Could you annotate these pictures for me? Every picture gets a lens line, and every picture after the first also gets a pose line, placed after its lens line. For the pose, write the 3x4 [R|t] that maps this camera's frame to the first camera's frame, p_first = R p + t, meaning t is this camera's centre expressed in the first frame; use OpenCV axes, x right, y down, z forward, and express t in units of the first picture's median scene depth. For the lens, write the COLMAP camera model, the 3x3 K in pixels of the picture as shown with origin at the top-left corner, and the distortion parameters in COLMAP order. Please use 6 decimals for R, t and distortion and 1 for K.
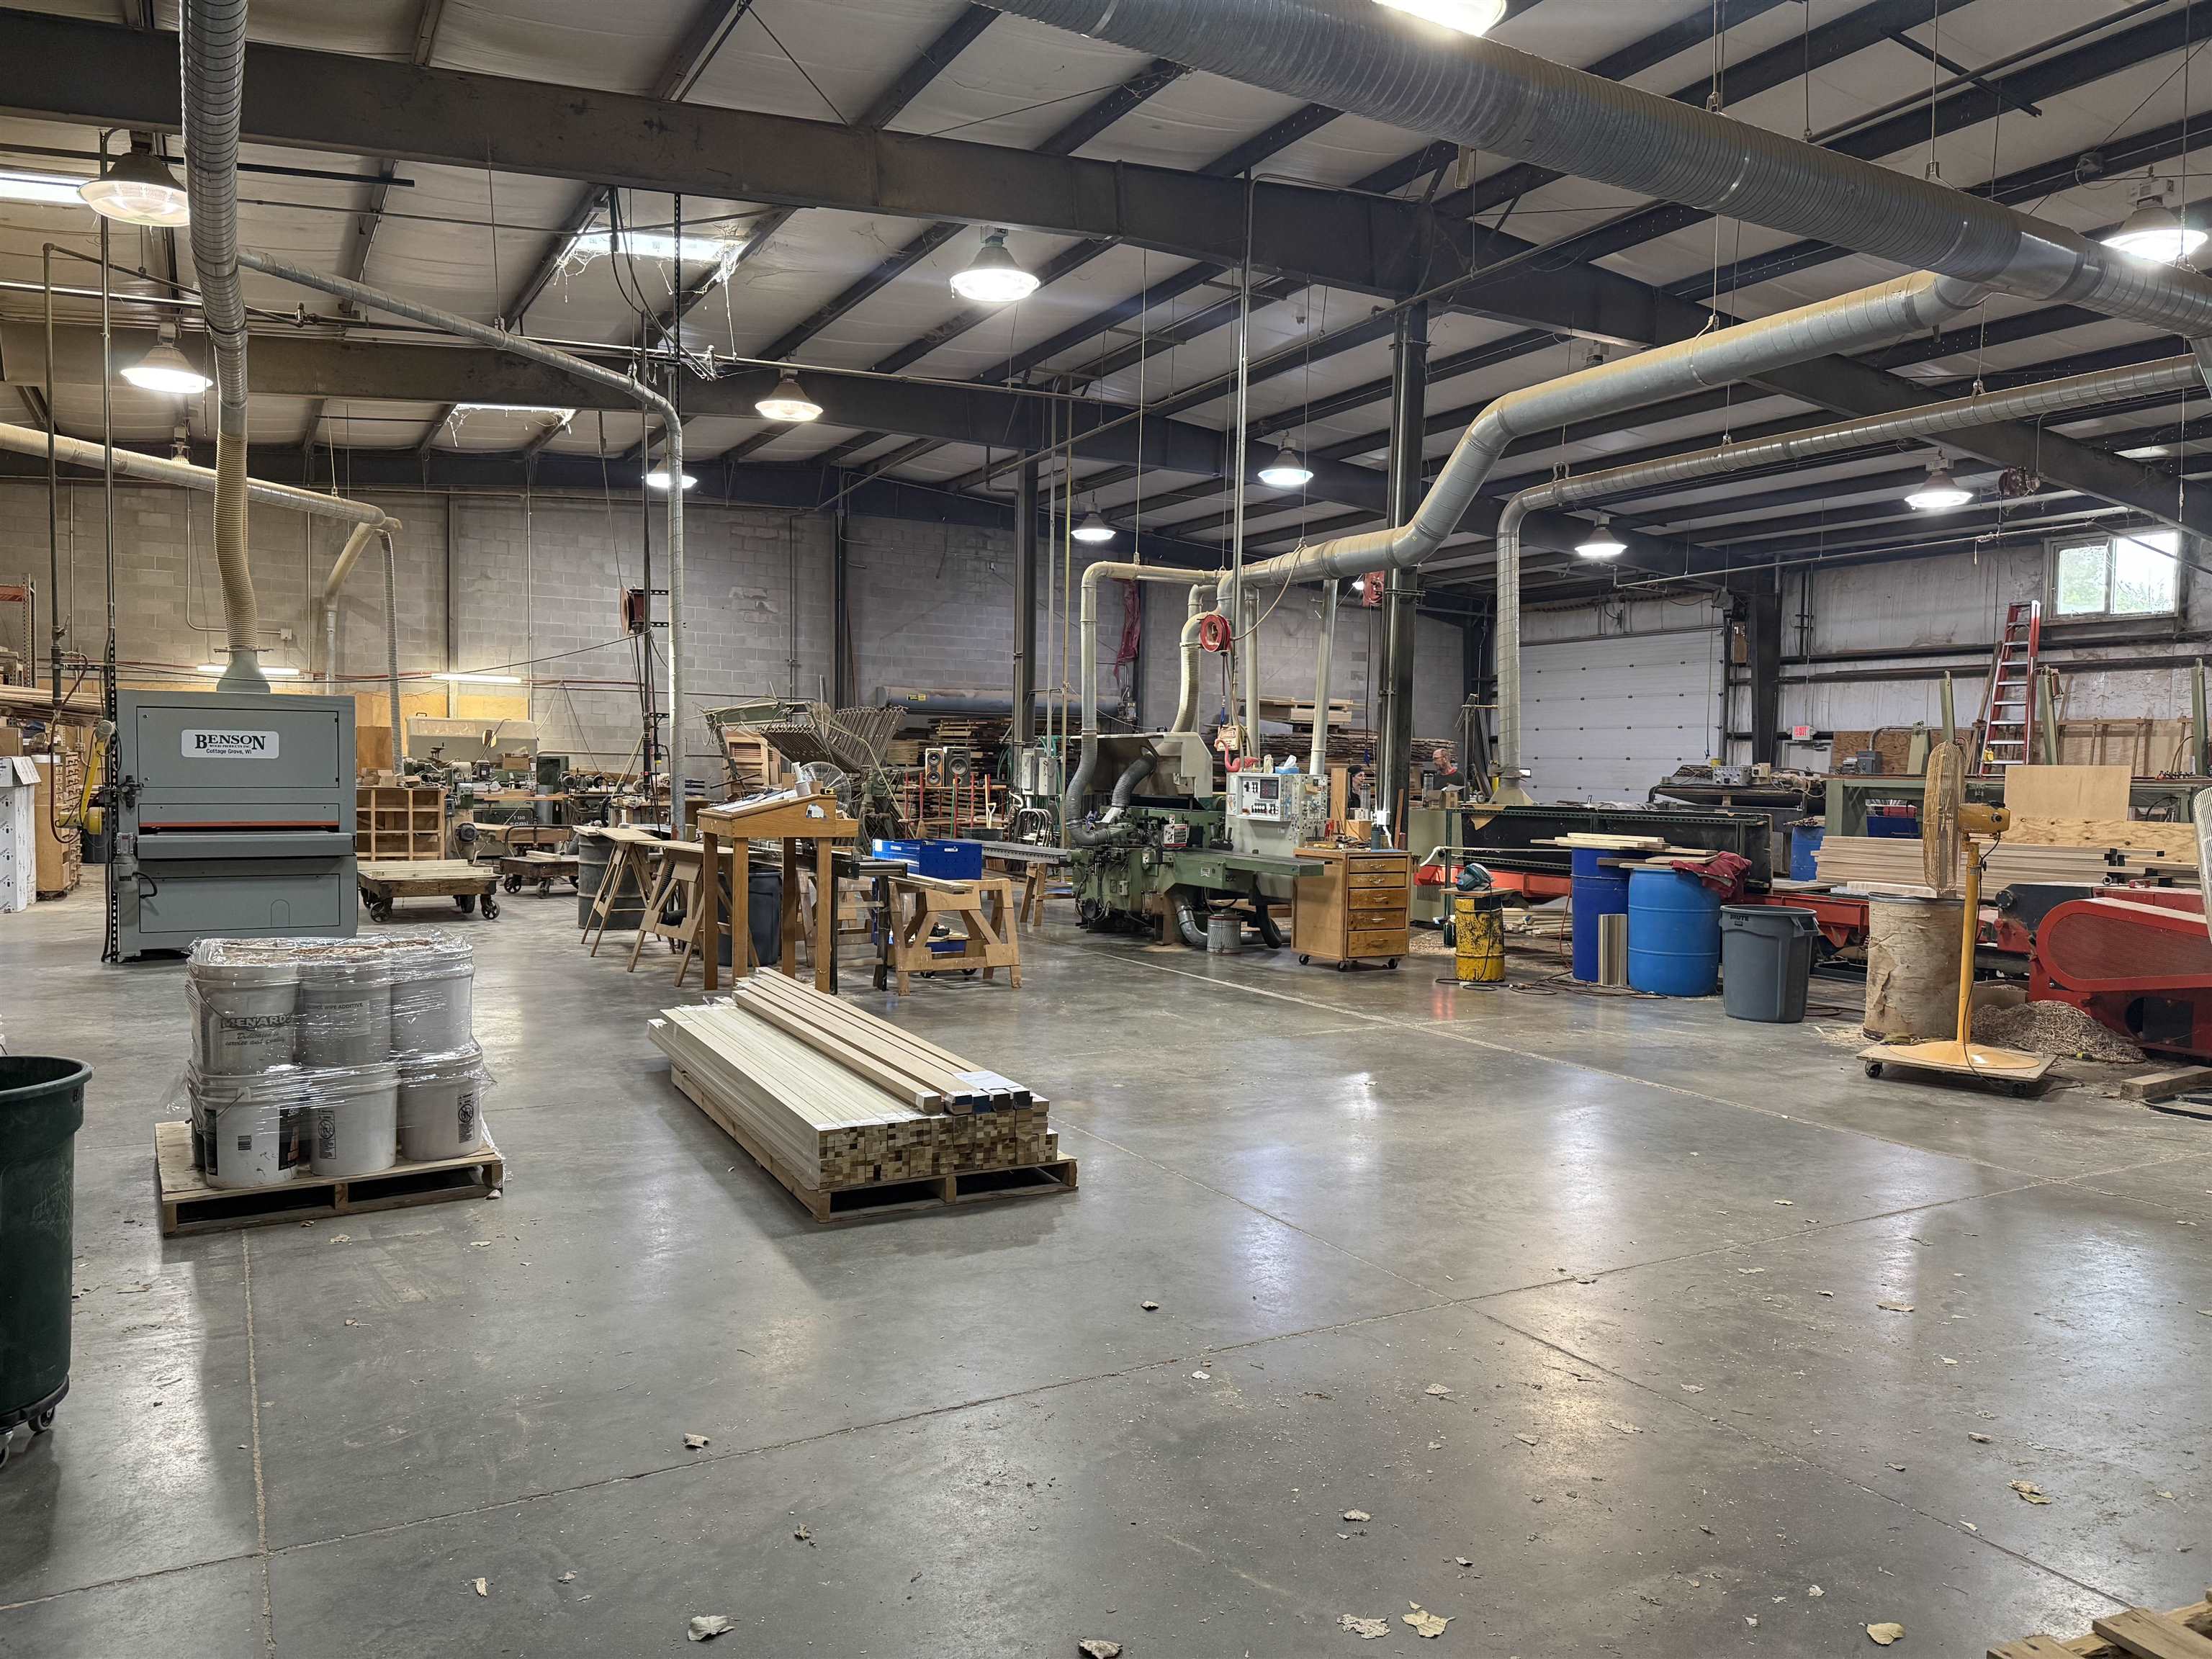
lens RADIAL K [[1548.4, 0, 1109.9], [0, 1548.4, 840.8], [0, 0, 1]] dist [0.070696, -0.087165]
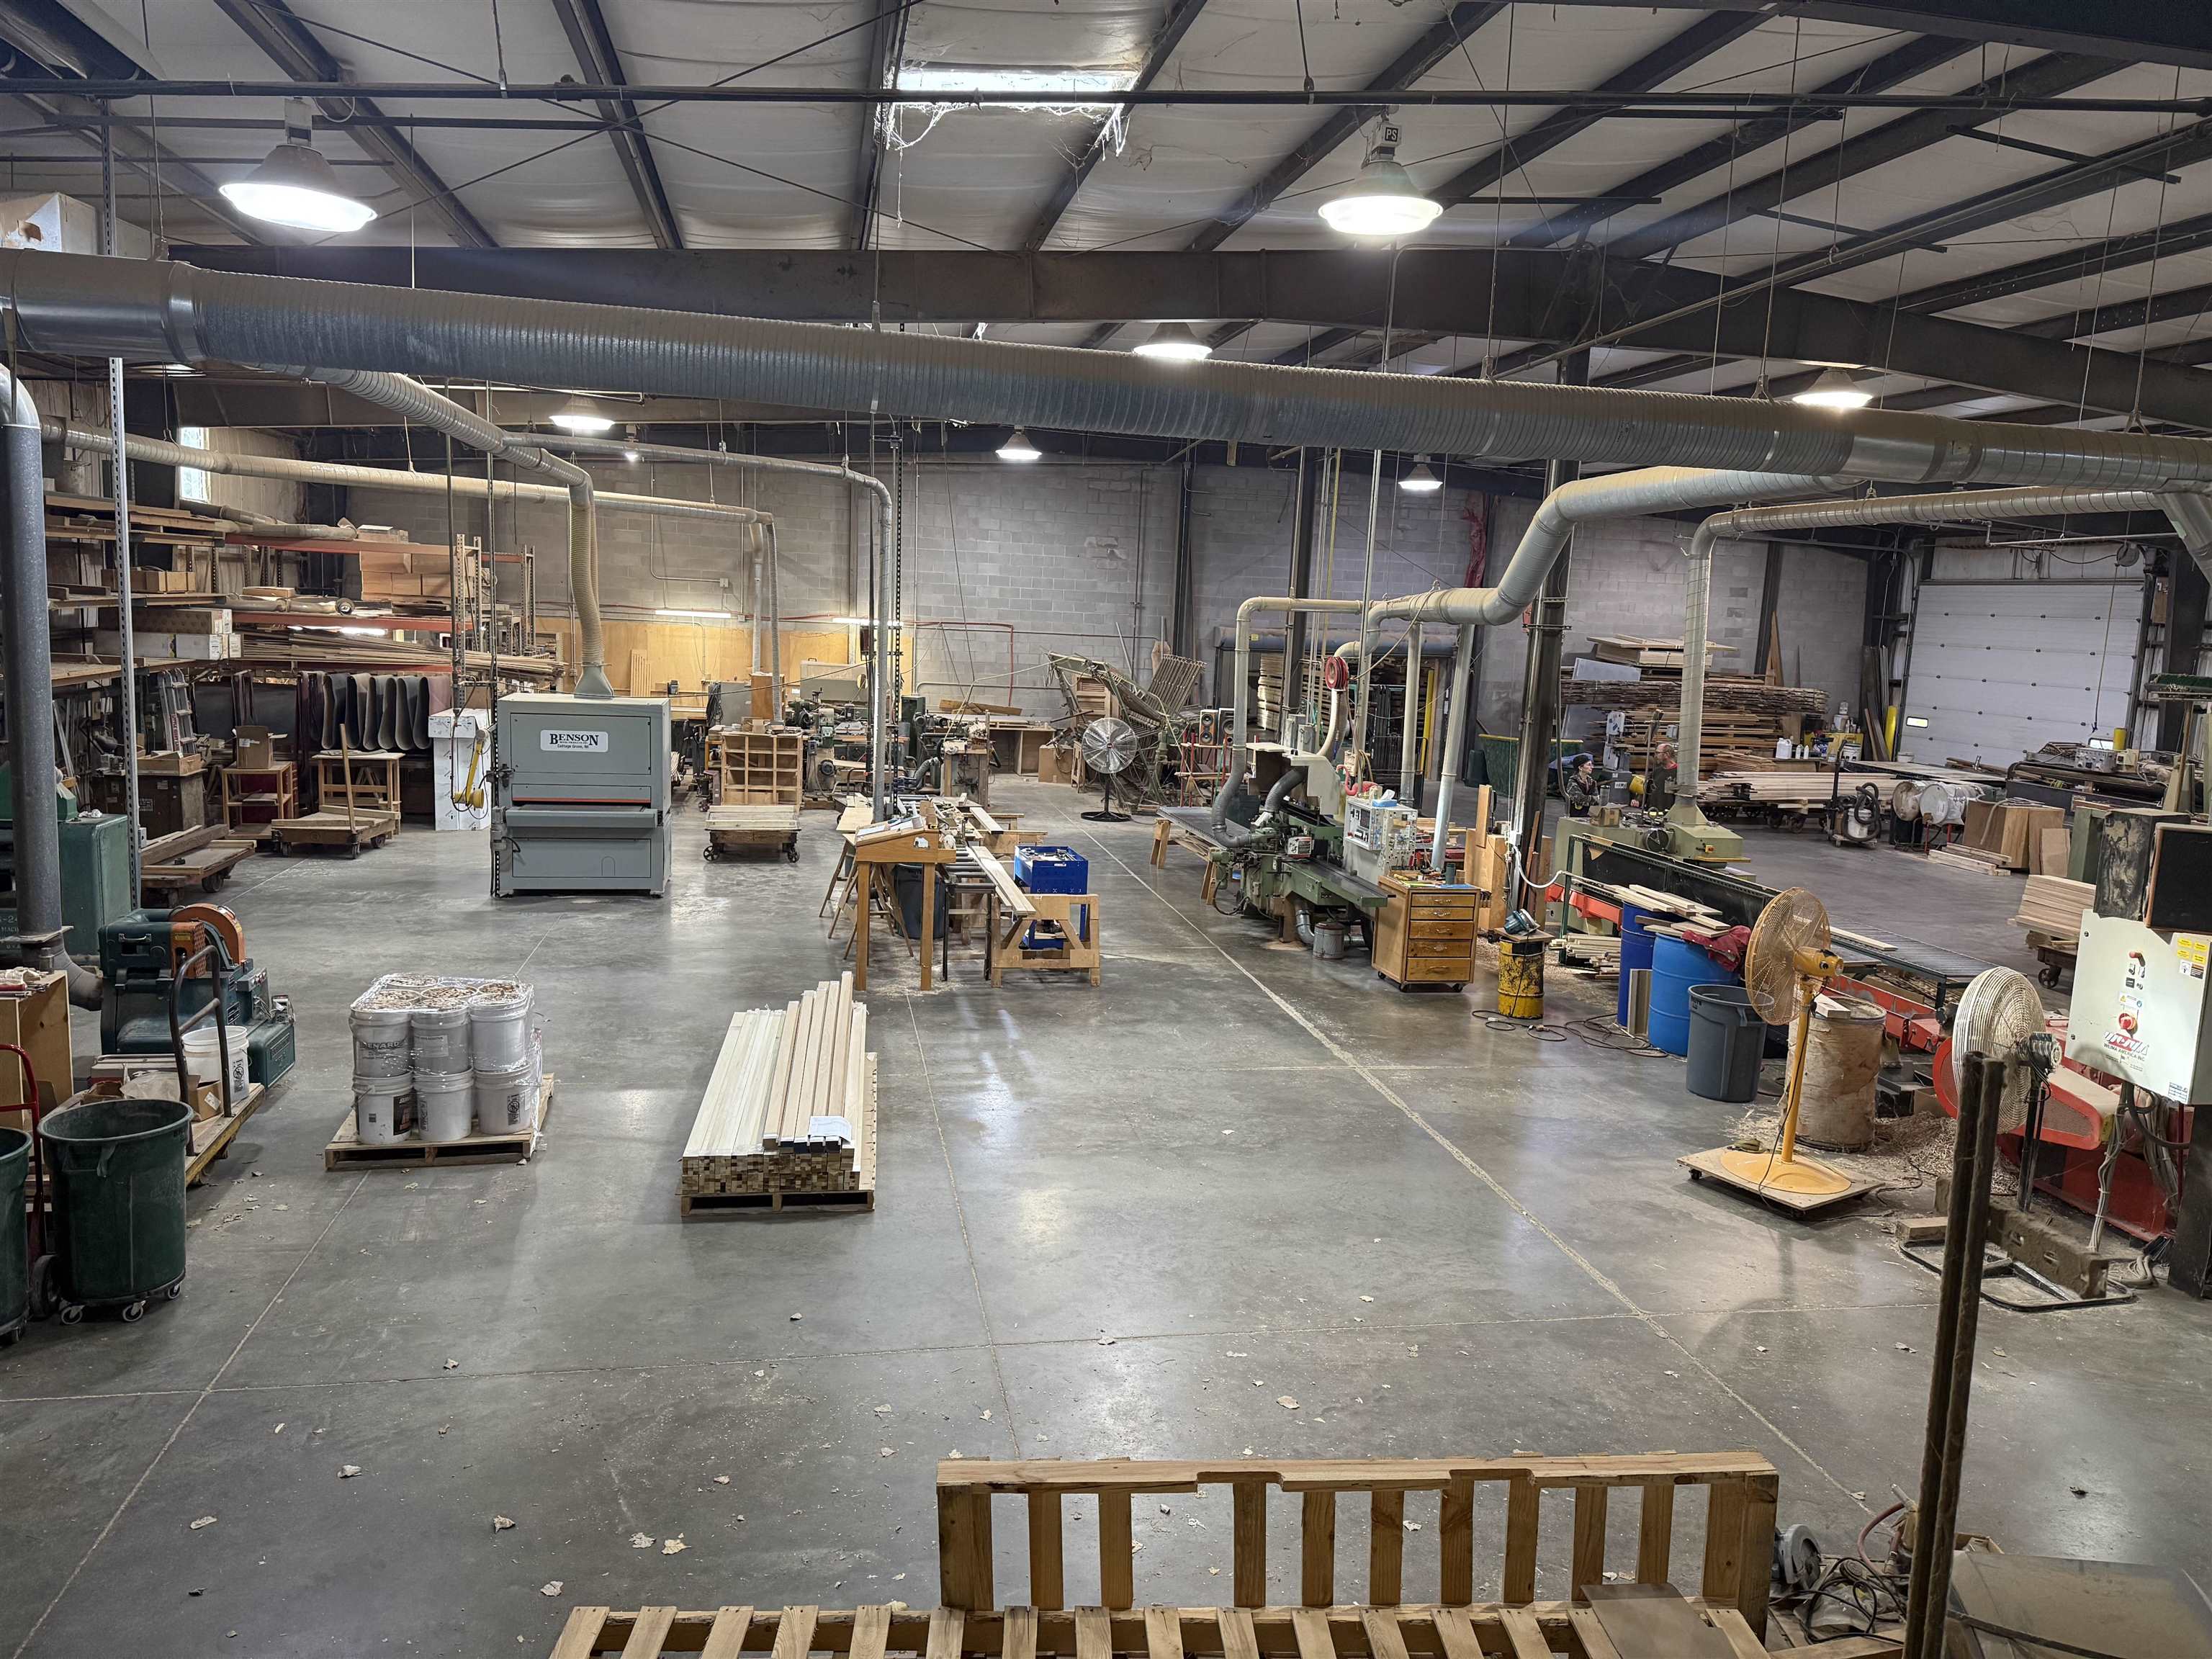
lens RADIAL K [[1548.4, 0, 1110.8], [0, 1548.4, 838.3], [0, 0, 1]] dist [0.070696, -0.087165]
pose [[0.947499, 0.071976, -0.311553, 0.281142], [-0.043314, 0.994247, 0.097968, -0.122833], [0.316812, -0.079330, 0.945165, -0.117338]]
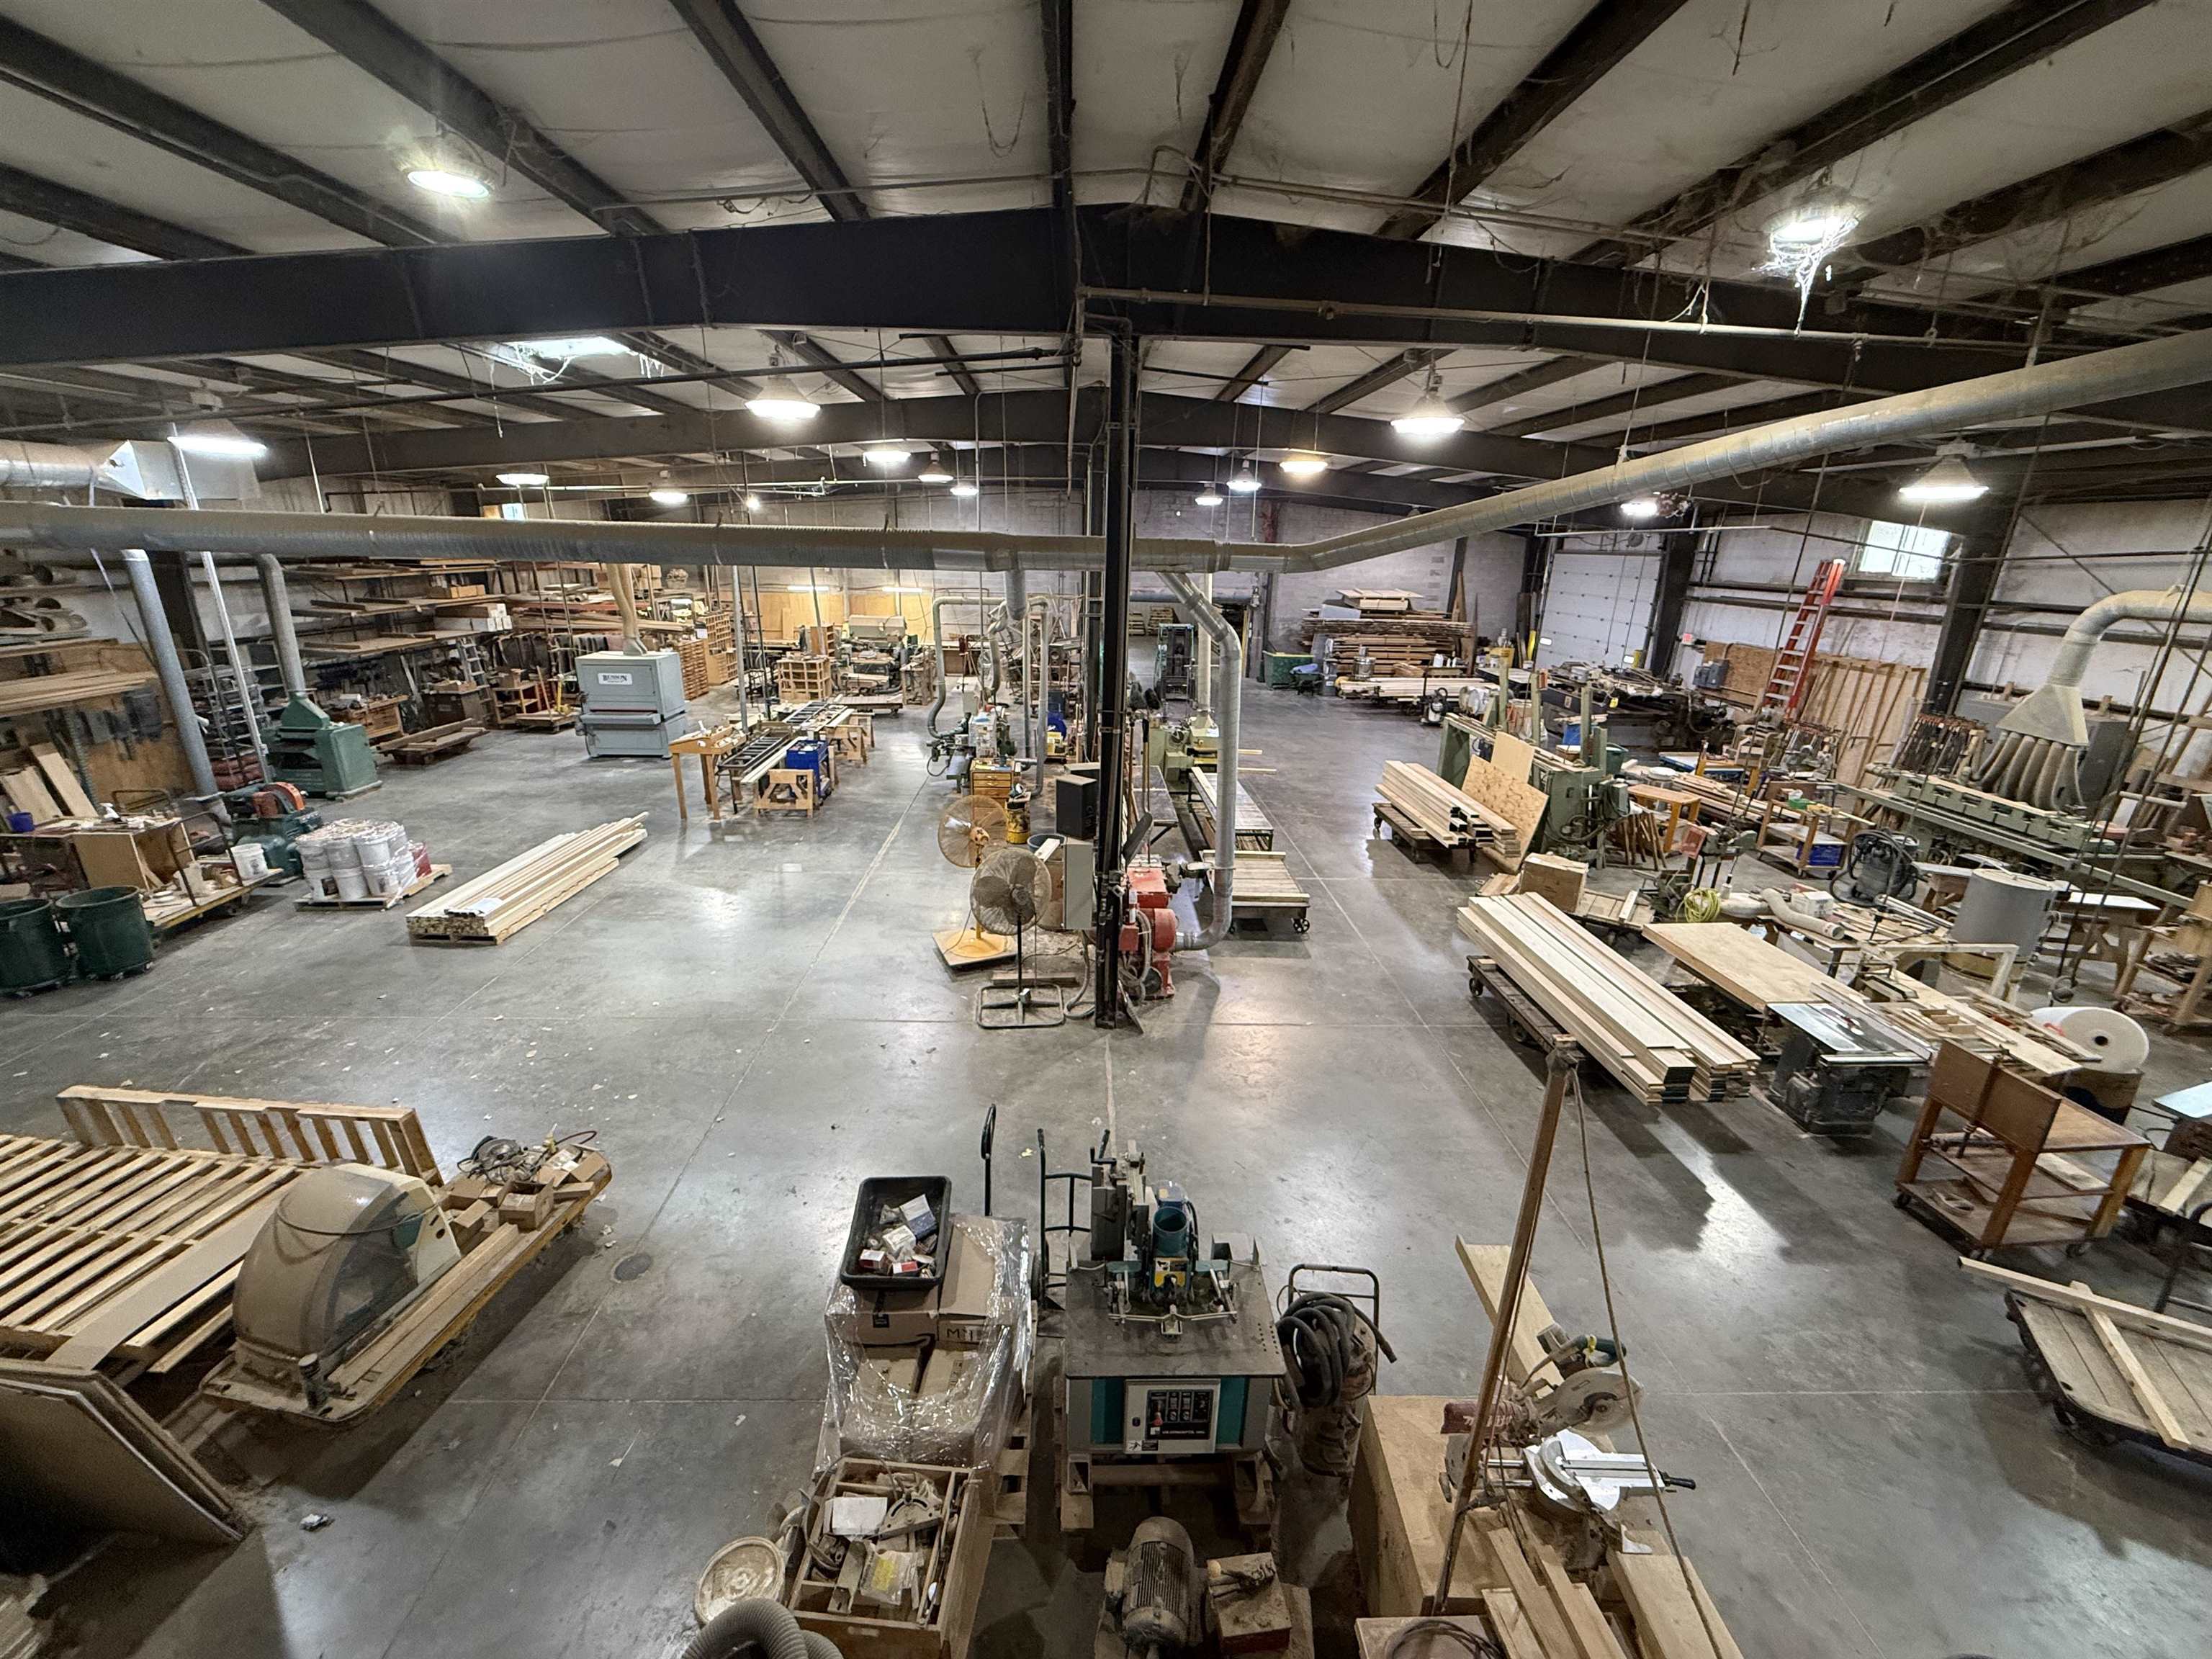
lens RADIAL K [[882.2, 0, 1095.7], [0, 882.2, 824.5], [0, 0, 1]] dist [0.000622, 0.000113]
pose [[0.879841, 0.146618, -0.452088, 0.793803], [-0.028837, 0.965942, 0.257146, -0.215055], [0.474393, -0.213211, 0.854103, 0.071071]]
